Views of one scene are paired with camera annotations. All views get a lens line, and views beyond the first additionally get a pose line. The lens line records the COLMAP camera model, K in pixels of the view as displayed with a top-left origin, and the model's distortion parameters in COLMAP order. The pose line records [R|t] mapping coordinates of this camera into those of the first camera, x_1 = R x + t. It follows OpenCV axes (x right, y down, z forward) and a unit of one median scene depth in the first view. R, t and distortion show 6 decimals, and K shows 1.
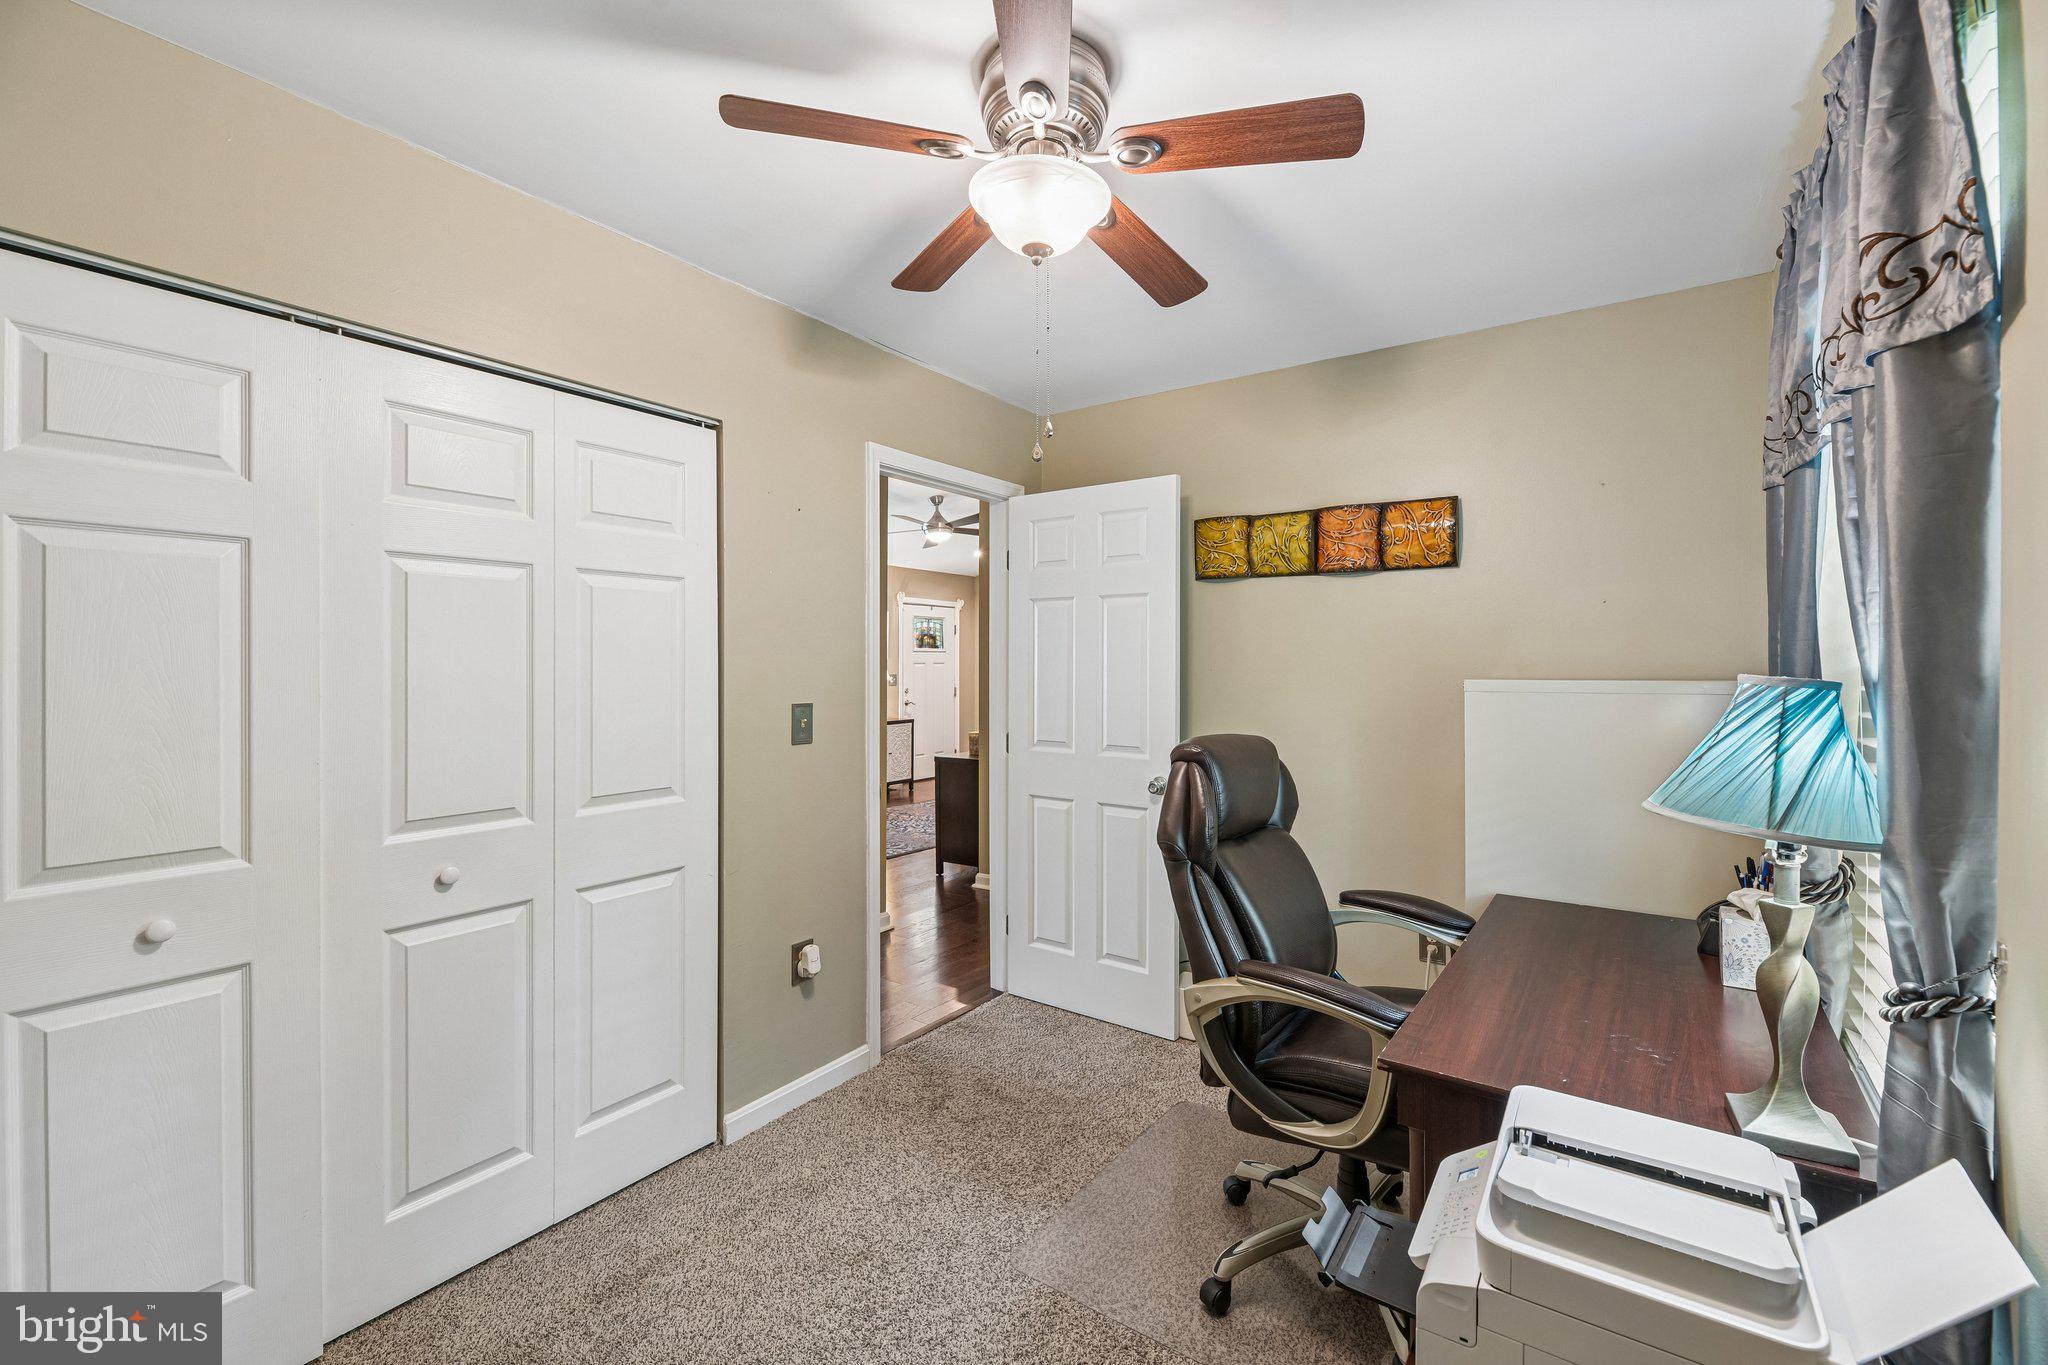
lens RADIAL K [[854.8, 0, 1024.9], [0, 854.8, 665.4], [0, 0, 1]] dist [0.003470, 0.000252]
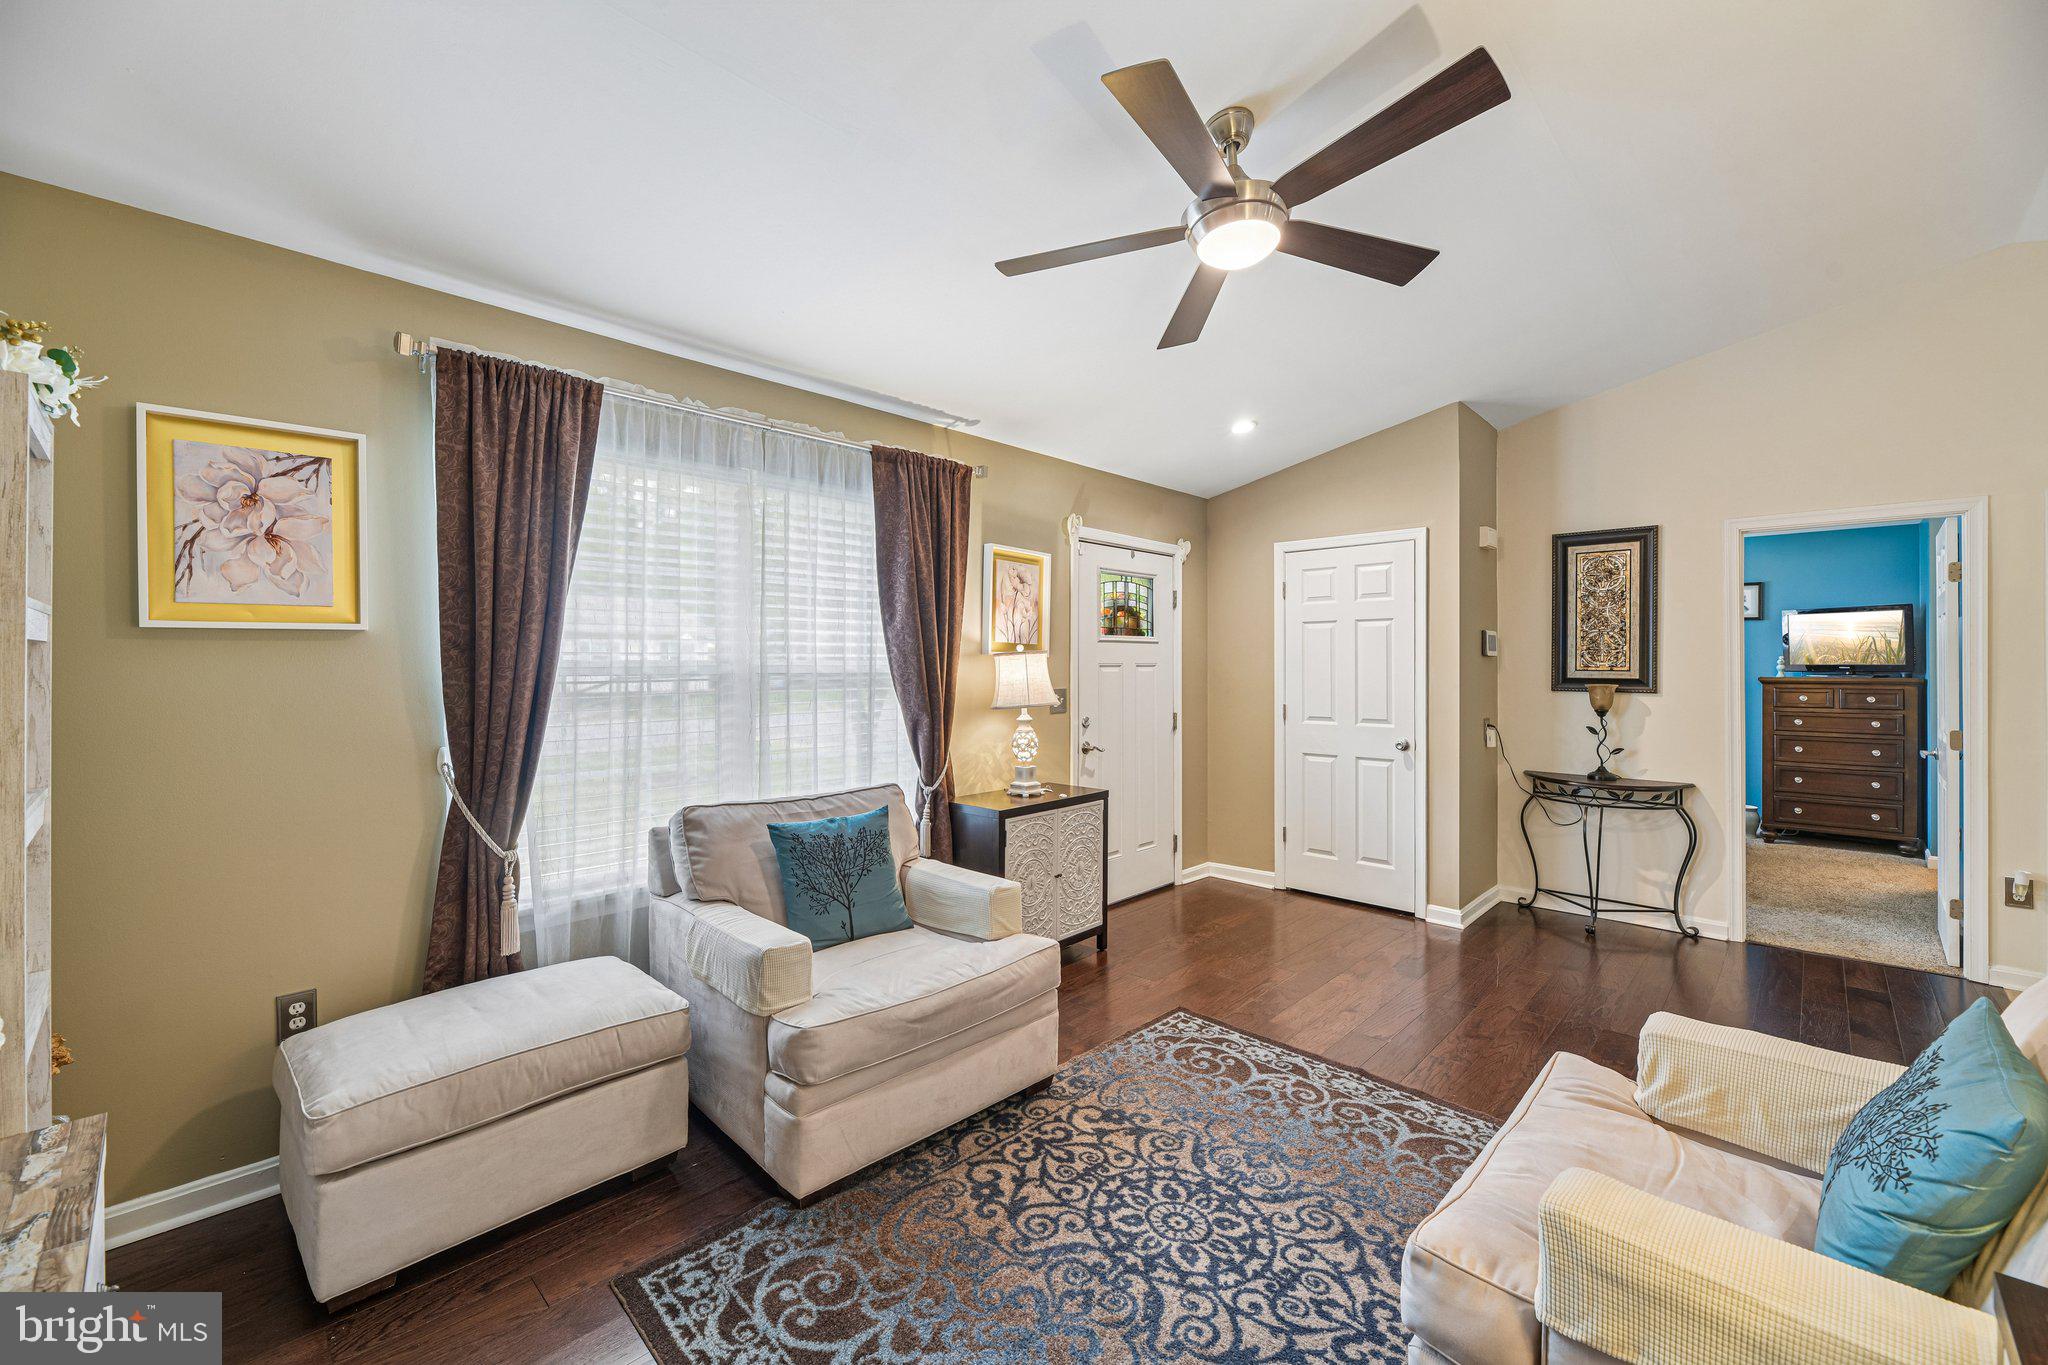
lens RADIAL K [[821.3, 0, 1019.4], [0, 821.3, 666.6], [0, 0, 1]] dist [-0.002265, -0.000417]
pose [[0.986139, -0.002836, -0.165898, -0.094508], [0.003275, 0.999992, 0.002375, -0.003374], [0.165889, -0.002886, 0.986140, 0.516222]]
